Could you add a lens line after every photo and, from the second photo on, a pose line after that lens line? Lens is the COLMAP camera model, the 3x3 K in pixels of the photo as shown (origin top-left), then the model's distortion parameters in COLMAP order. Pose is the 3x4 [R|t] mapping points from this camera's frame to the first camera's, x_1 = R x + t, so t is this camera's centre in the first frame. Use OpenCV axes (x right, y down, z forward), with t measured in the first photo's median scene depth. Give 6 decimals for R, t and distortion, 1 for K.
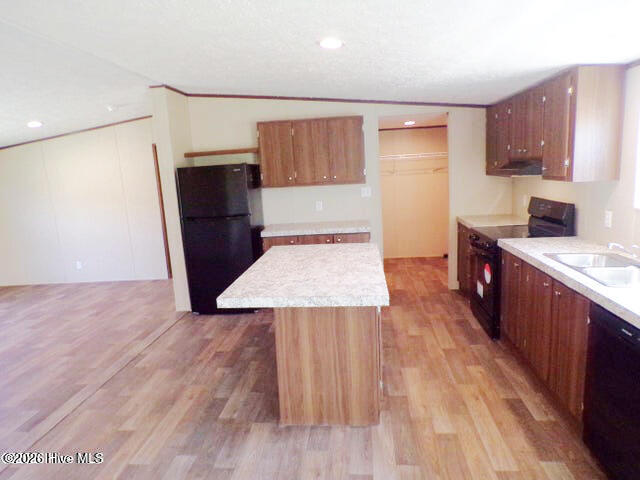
lens RADIAL K [[434.8, 0, 317.4], [0, 434.8, 242.2], [0, 0, 1]] dist [-0.007419, 0.004652]
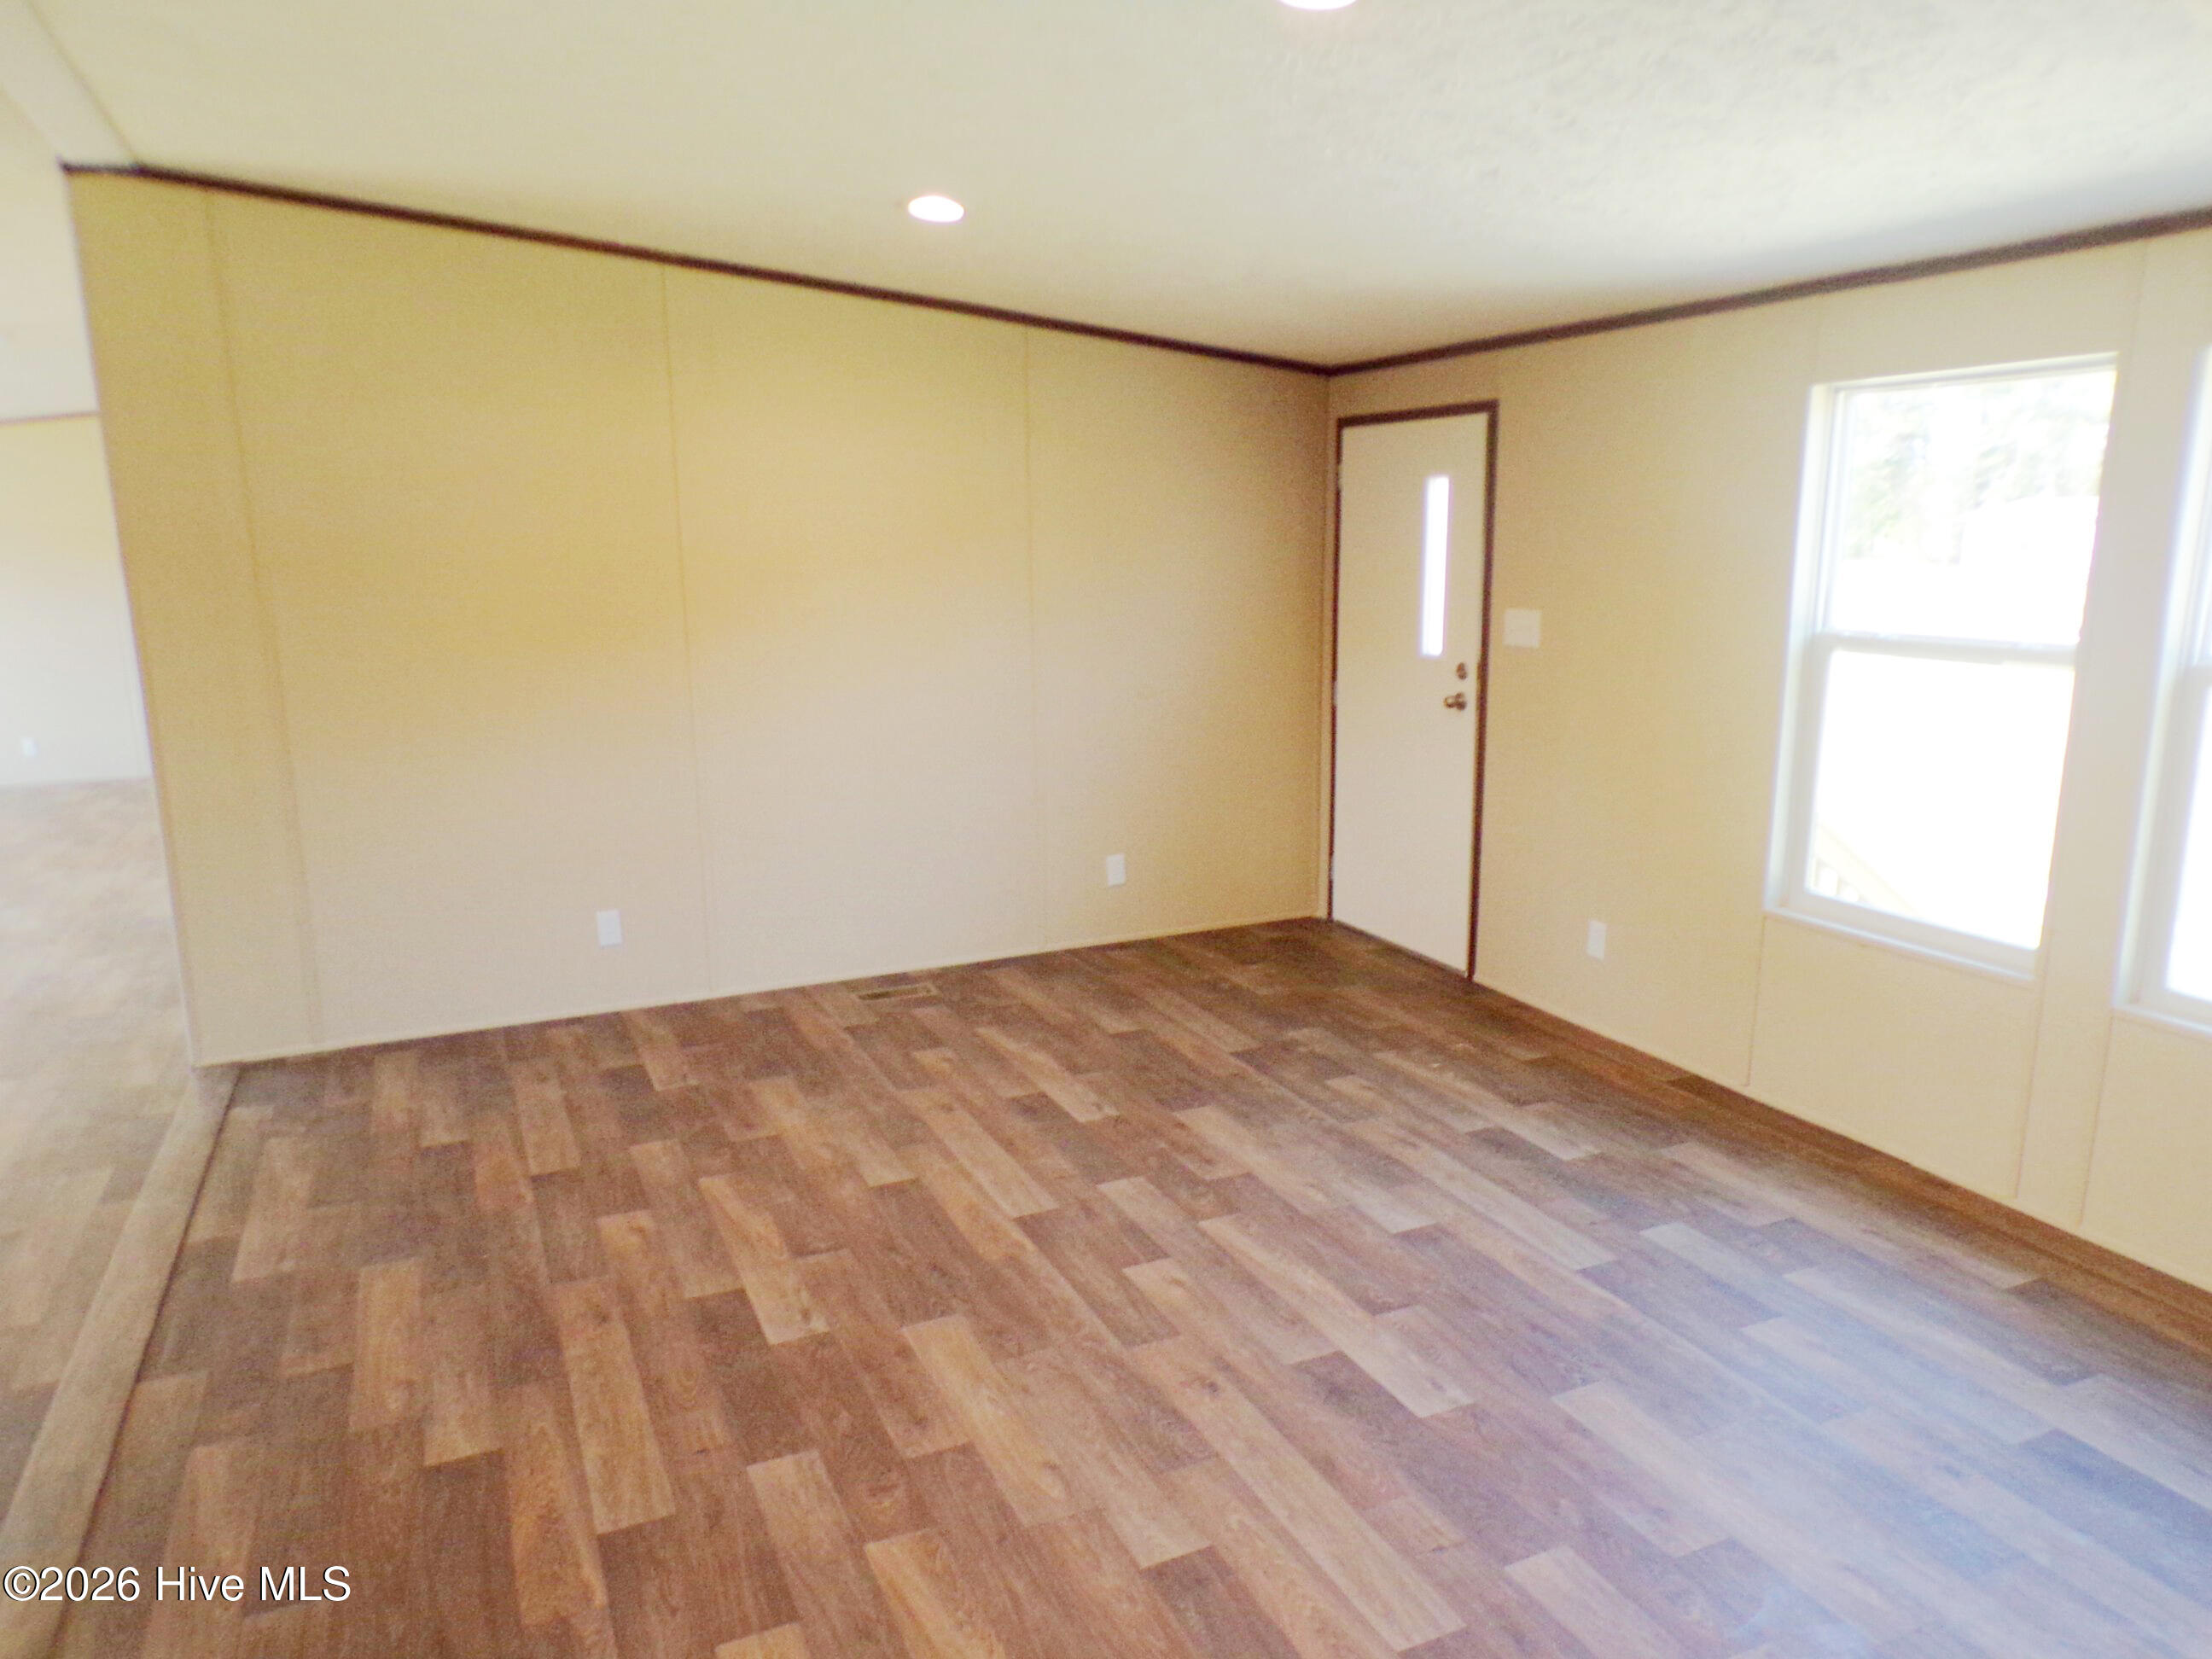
lens RADIAL K [[1502.7, 0, 1097.1], [0, 1502.7, 837.1], [0, 0, 1]] dist [-0.007419, 0.004652]
pose [[-0.856906, 0.181144, -0.482596, -0.430309], [-0.017325, 0.925571, 0.378178, -0.182910], [0.515182, 0.332424, -0.789989, 1.227907]]
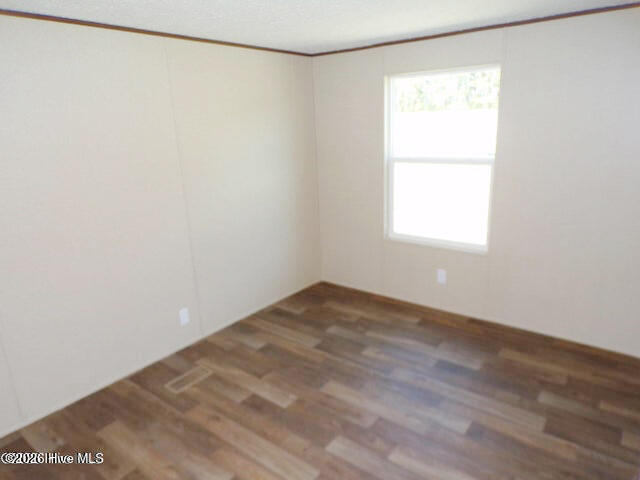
lens RADIAL K [[434.8, 0, 317.4], [0, 434.8, 242.2], [0, 0, 1]] dist [-0.007419, 0.004652]
pose [[-0.529242, 0.316554, -0.787208, -0.439529], [-0.064284, 0.910169, 0.409218, -0.168015], [0.846032, 0.267181, -0.461351, 1.144374]]
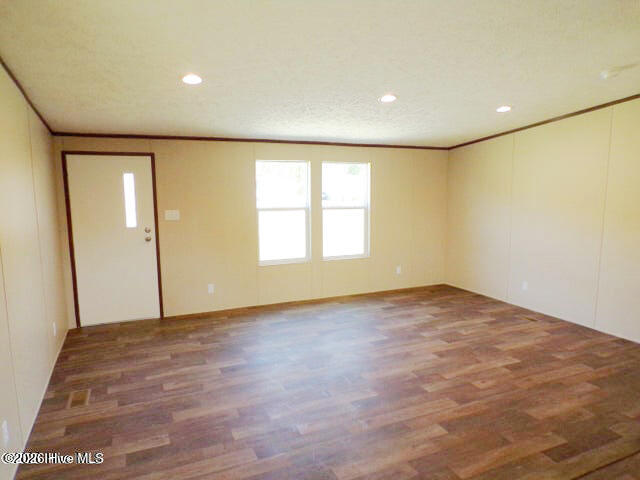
lens RADIAL K [[434.8, 0, 317.4], [0, 434.8, 242.2], [0, 0, 1]] dist [-0.007419, 0.004652]
pose [[0.504210, 0.181266, -0.844343, -0.107722], [-0.179690, 0.978345, 0.102729, -0.054251], [0.844680, 0.099923, 0.525863, 0.333029]]
